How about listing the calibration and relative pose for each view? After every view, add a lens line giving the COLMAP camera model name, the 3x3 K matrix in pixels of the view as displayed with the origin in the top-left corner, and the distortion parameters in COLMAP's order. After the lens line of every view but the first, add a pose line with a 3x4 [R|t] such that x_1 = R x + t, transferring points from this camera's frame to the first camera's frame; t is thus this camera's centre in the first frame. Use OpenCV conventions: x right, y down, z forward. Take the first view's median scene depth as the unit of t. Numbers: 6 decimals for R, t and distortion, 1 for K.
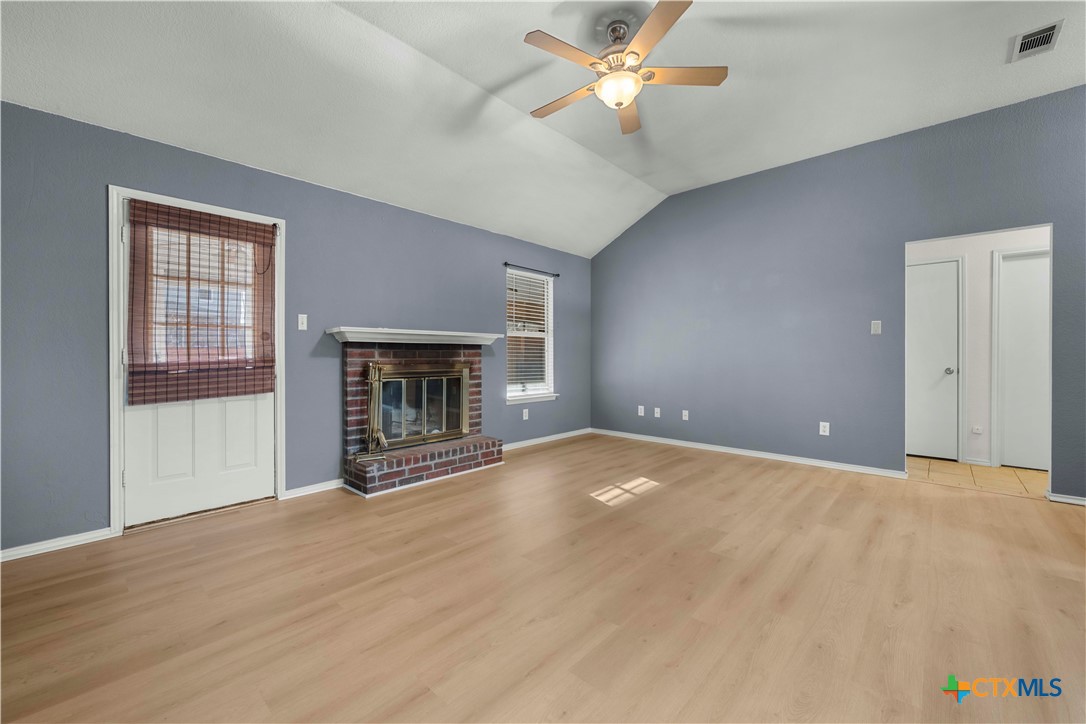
lens RADIAL K [[438.9, 0, 546.6], [0, 438.9, 356.1], [0, 0, 1]] dist [0.002807, 0.000240]
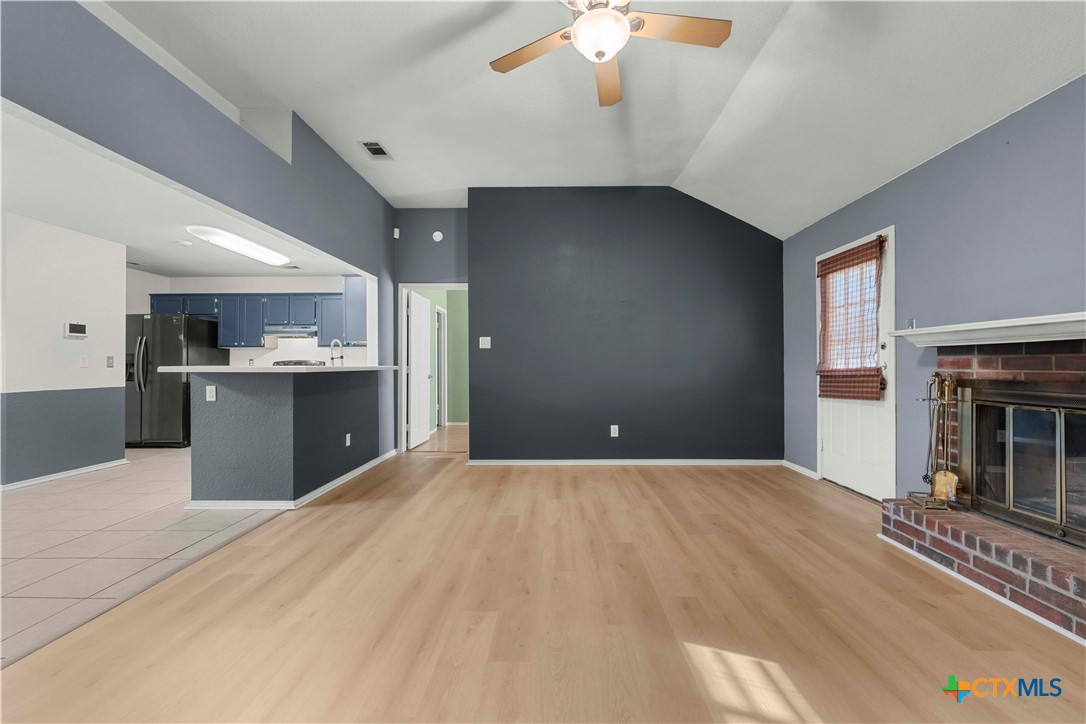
lens RADIAL K [[434.6, 0, 551.2], [0, 434.6, 361.6], [0, 0, 1]] dist [0.000818, -0.000193]
pose [[-0.747003, -0.002627, -0.664816, 0.505810], [0.001247, 0.999985, -0.005353, -0.003088], [0.664820, -0.004827, -0.746988, 1.017859]]
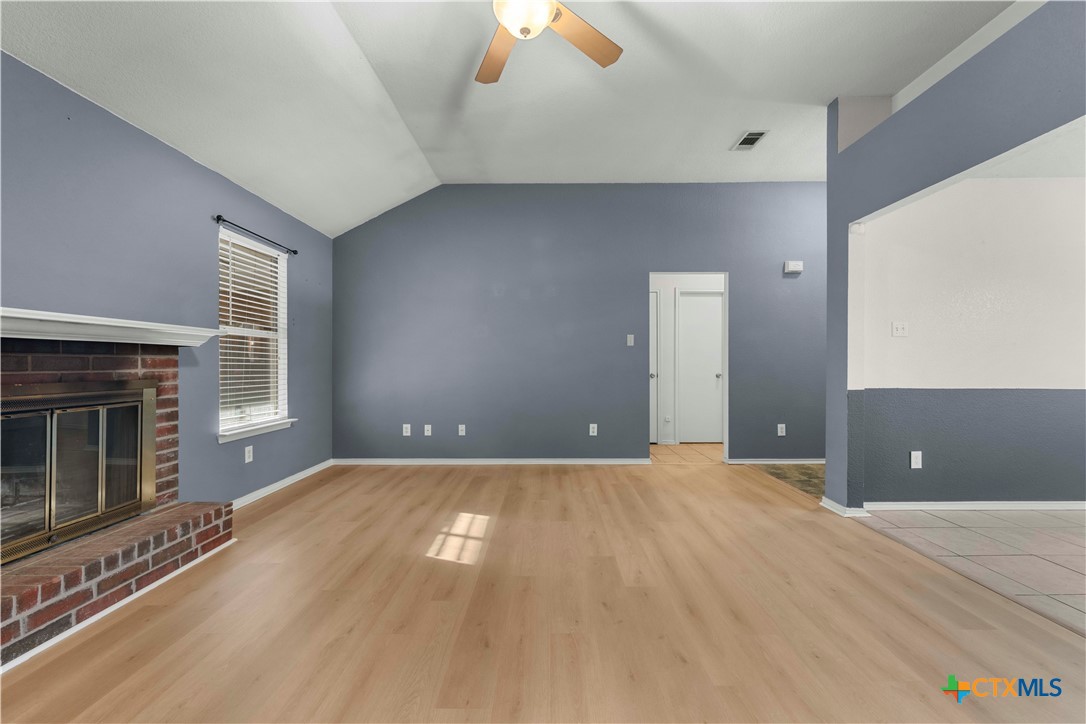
lens RADIAL K [[434.6, 0, 551.2], [0, 434.6, 361.6], [0, 0, 1]] dist [0.000818, -0.000193]
pose [[0.738956, 0.002018, 0.673751, -0.200723], [0.003678, 0.999969, -0.007030, 0.000274], [-0.673744, 0.007673, 0.738925, 0.280030]]
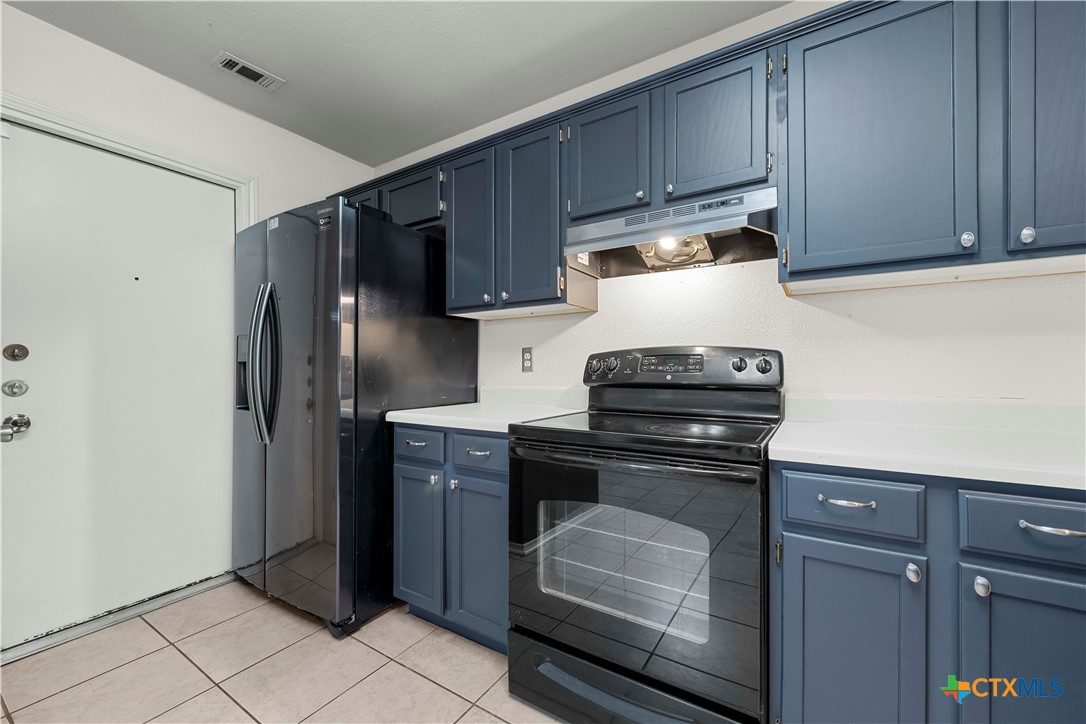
lens RADIAL K [[440.4, 0, 543.0], [0, 440.4, 366.9], [0, 0, 1]] dist [-0.002304, -0.000247]
pose [[-0.986559, 0.005761, -0.163305, 0.329848], [0.004908, 0.999972, 0.005626, -0.001313], [0.163333, 0.004749, -0.986560, -0.424045]]
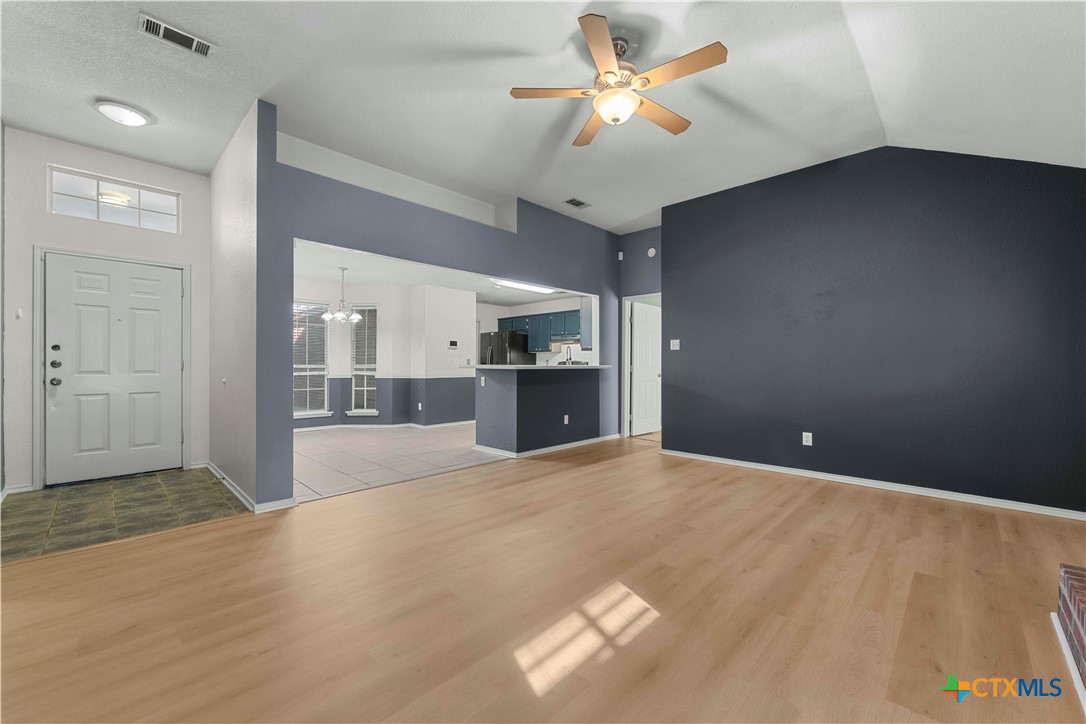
lens RADIAL K [[433.7, 0, 545.8], [0, 433.7, 365.8], [0, 0, 1]] dist [-0.000002, -0.000119]
pose [[-0.999610, -0.002091, 0.027863, 0.197803], [-0.001953, 0.999986, 0.004965, -0.004072], [-0.027873, 0.004908, -0.999599, 1.336477]]
